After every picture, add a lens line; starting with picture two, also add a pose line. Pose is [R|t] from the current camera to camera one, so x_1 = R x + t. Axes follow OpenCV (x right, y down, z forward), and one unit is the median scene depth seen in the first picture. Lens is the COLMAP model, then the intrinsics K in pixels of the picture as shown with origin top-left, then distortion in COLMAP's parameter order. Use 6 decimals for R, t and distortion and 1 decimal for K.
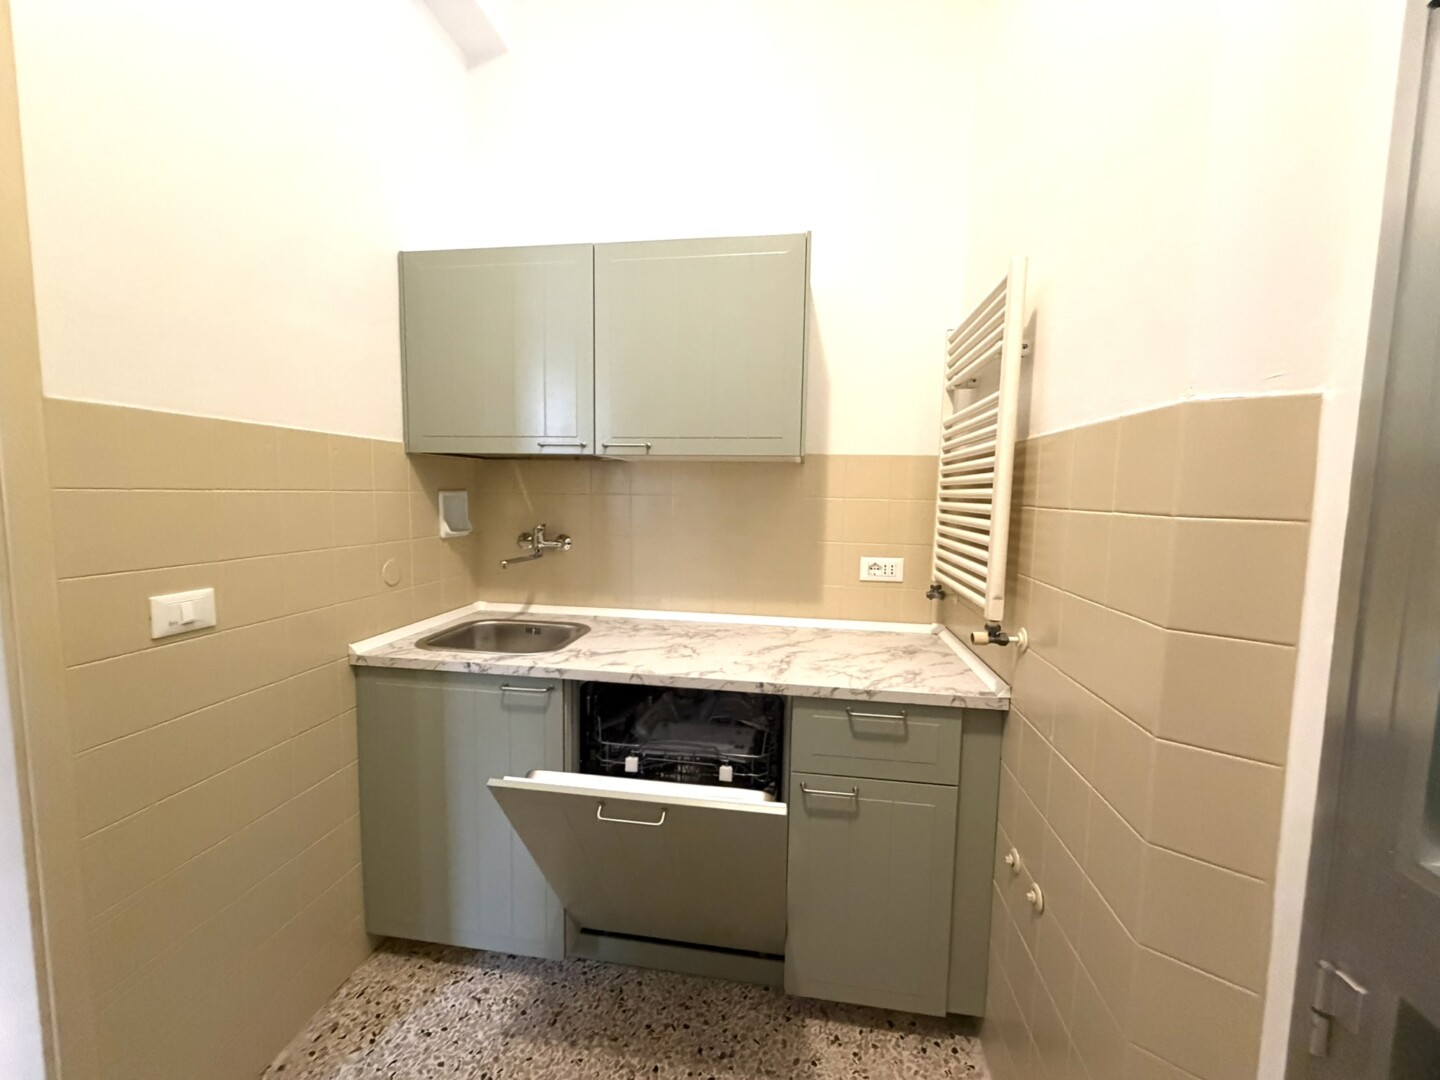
lens RADIAL K [[571.9, 0, 712.4], [0, 571.9, 540.1], [0, 0, 1]] dist [0.000710, 0.000182]
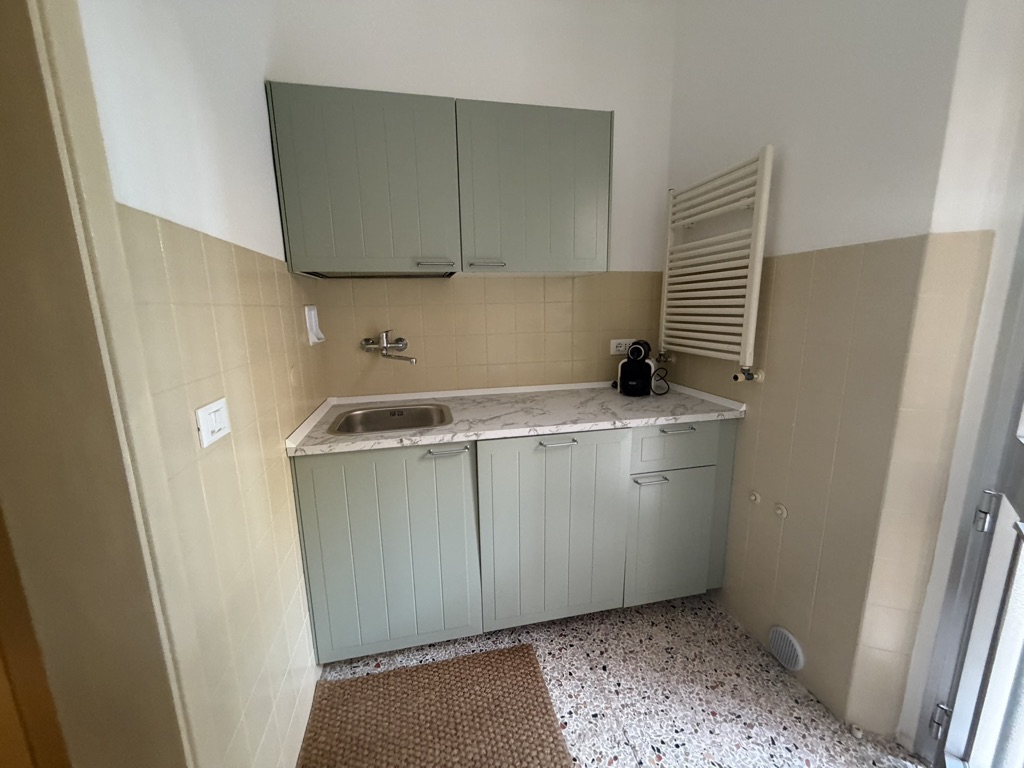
lens RADIAL K [[406.7, 0, 517.5], [0, 406.7, 382.5], [0, 0, 1]] dist [0.000710, 0.000182]
pose [[0.933518, -0.099441, 0.344465, -0.477768], [0.063288, 0.991384, 0.114684, 0.002795], [-0.352901, -0.085259, 0.931768, 0.077568]]
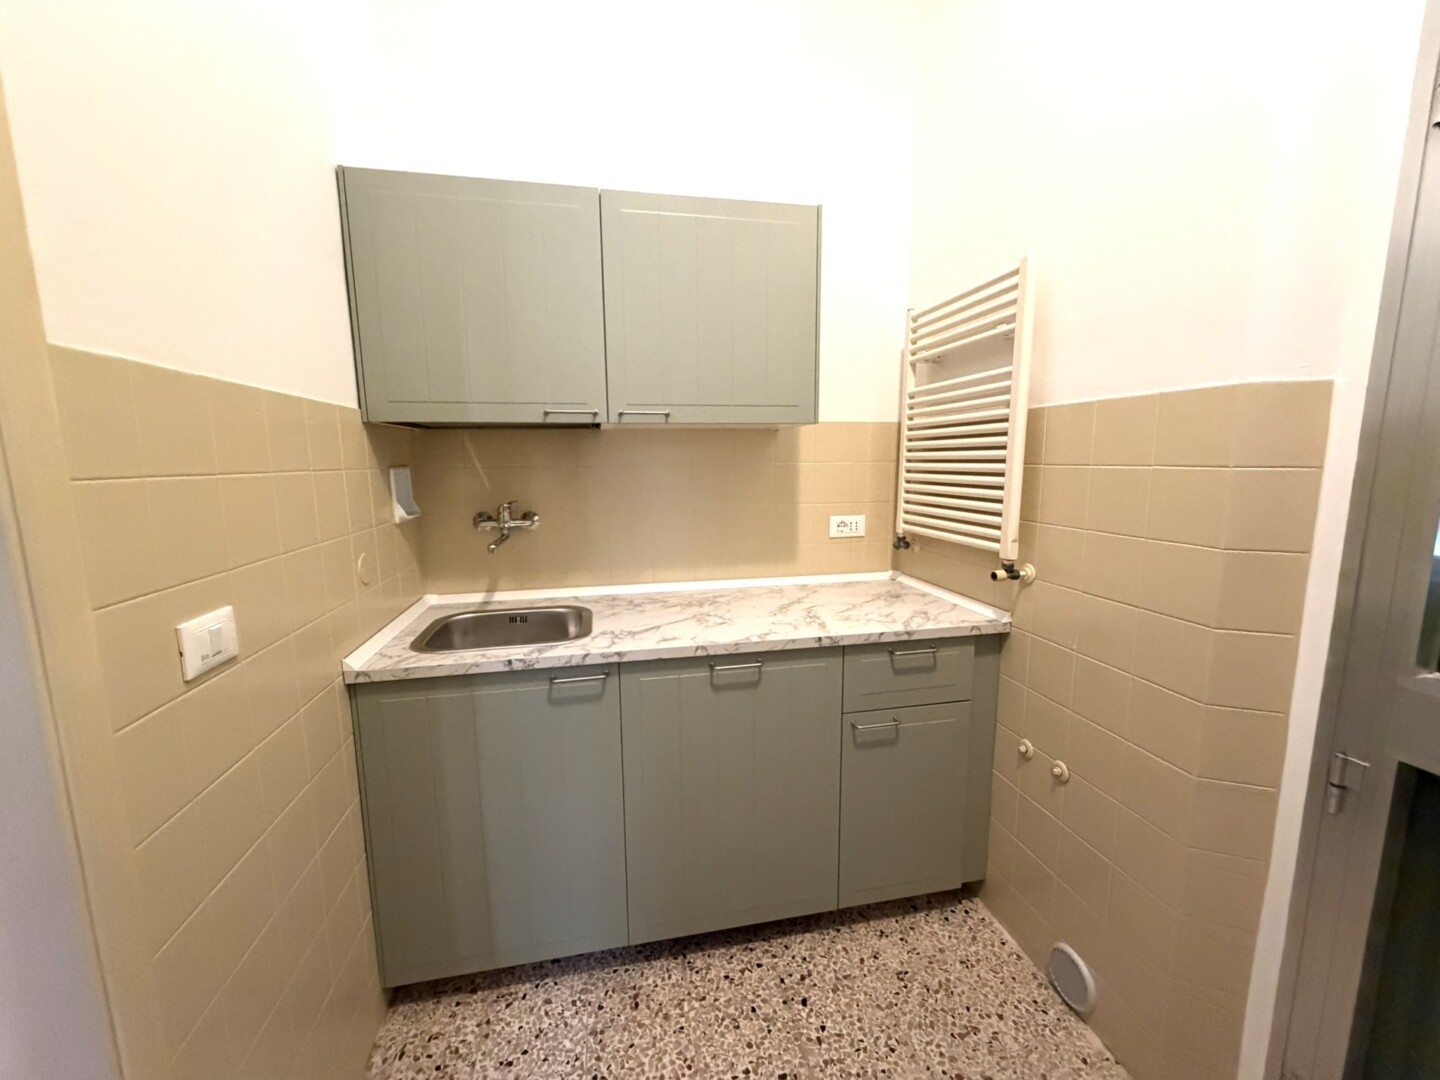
lens RADIAL K [[571.9, 0, 724.8], [0, 571.9, 539.4], [0, 0, 1]] dist [0.000710, 0.000182]
pose [[0.938706, -0.074678, 0.336533, -0.392268], [0.055111, 0.996207, 0.067339, -0.014304], [-0.340286, -0.044665, 0.939261, 0.055969]]
